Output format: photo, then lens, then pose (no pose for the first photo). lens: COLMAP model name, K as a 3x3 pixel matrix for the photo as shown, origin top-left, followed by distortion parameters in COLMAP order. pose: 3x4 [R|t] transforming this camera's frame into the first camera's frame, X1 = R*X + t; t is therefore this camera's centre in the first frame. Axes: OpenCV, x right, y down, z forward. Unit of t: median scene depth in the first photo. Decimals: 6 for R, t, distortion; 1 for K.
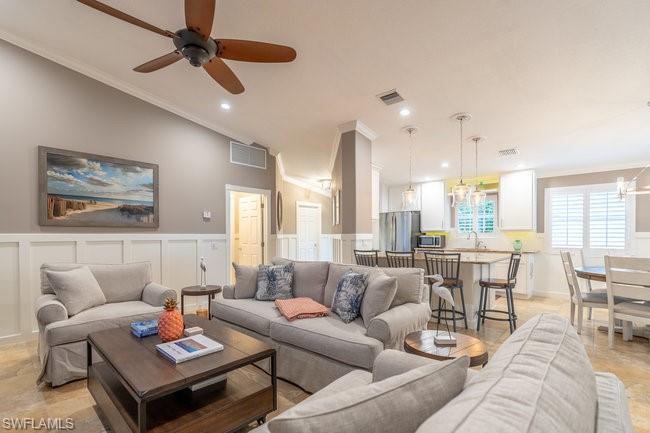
lens RADIAL K [[297.8, 0, 322.5], [0, 297.8, 238.6], [0, 0, 1]] dist [-0.005154, 0.001283]
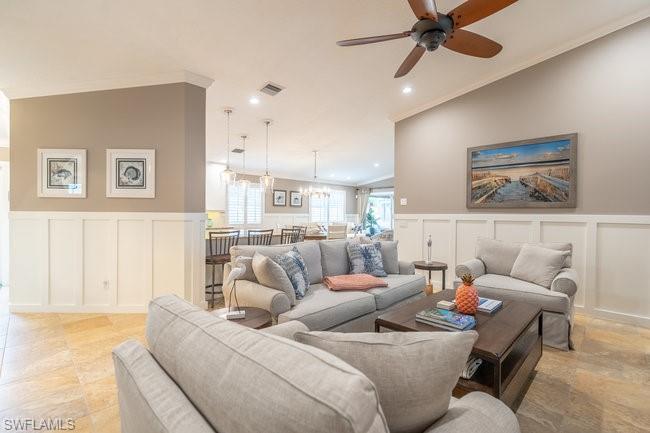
lens RADIAL K [[297.8, 0, 325.2], [0, 297.8, 216.4], [0, 0, 1]] dist [-0.005154, 0.001283]
pose [[0.035730, -0.002310, 0.999359, -0.775550], [0.002801, 0.999994, 0.002212, -0.006929], [-0.999358, 0.002720, 0.035736, 0.665728]]
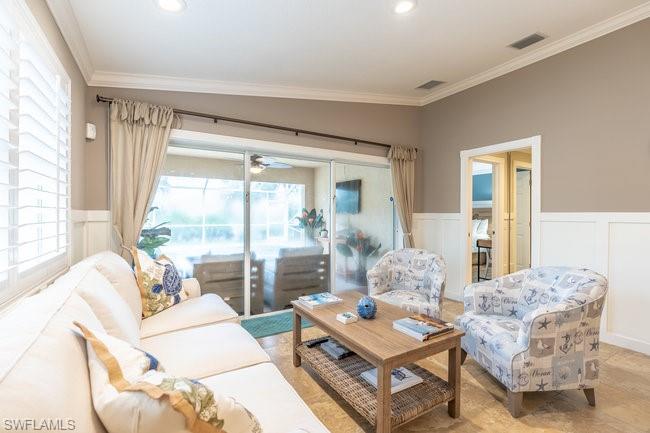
lens RADIAL K [[297.8, 0, 328.8], [0, 297.8, 218.9], [0, 0, 1]] dist [-0.005154, 0.001283]
pose [[-0.960379, -0.003158, 0.278680, 1.309135], [0.003420, 0.999727, 0.023115, -0.016863], [-0.278677, 0.023153, -0.960106, 0.907342]]
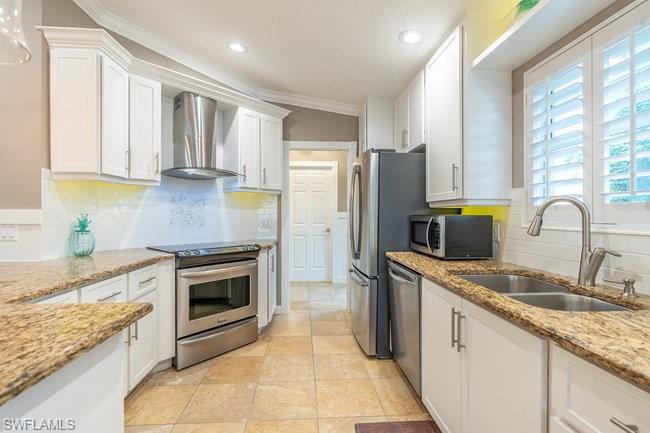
lens RADIAL K [[297.8, 0, 316.5], [0, 297.8, 215.2], [0, 0, 1]] dist [-0.005154, 0.001283]
pose [[0.713409, 0.008778, -0.700693, 0.793630], [-0.012601, 0.999921, -0.000302, -0.015753], [0.700634, 0.009045, 0.713463, 1.112641]]
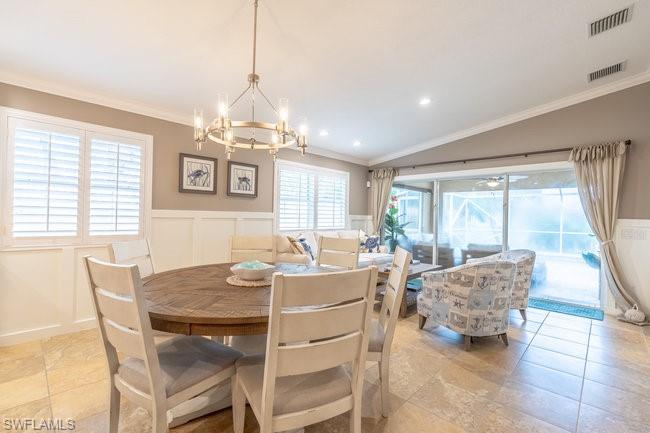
lens RADIAL K [[297.8, 0, 324.2], [0, 297.8, 215.7], [0, 0, 1]] dist [-0.005154, 0.001283]
pose [[0.024663, 0.005716, 0.999679, 0.422224], [-0.011247, 0.999922, -0.005440, -0.008543], [-0.999633, -0.011109, 0.024725, 0.660160]]
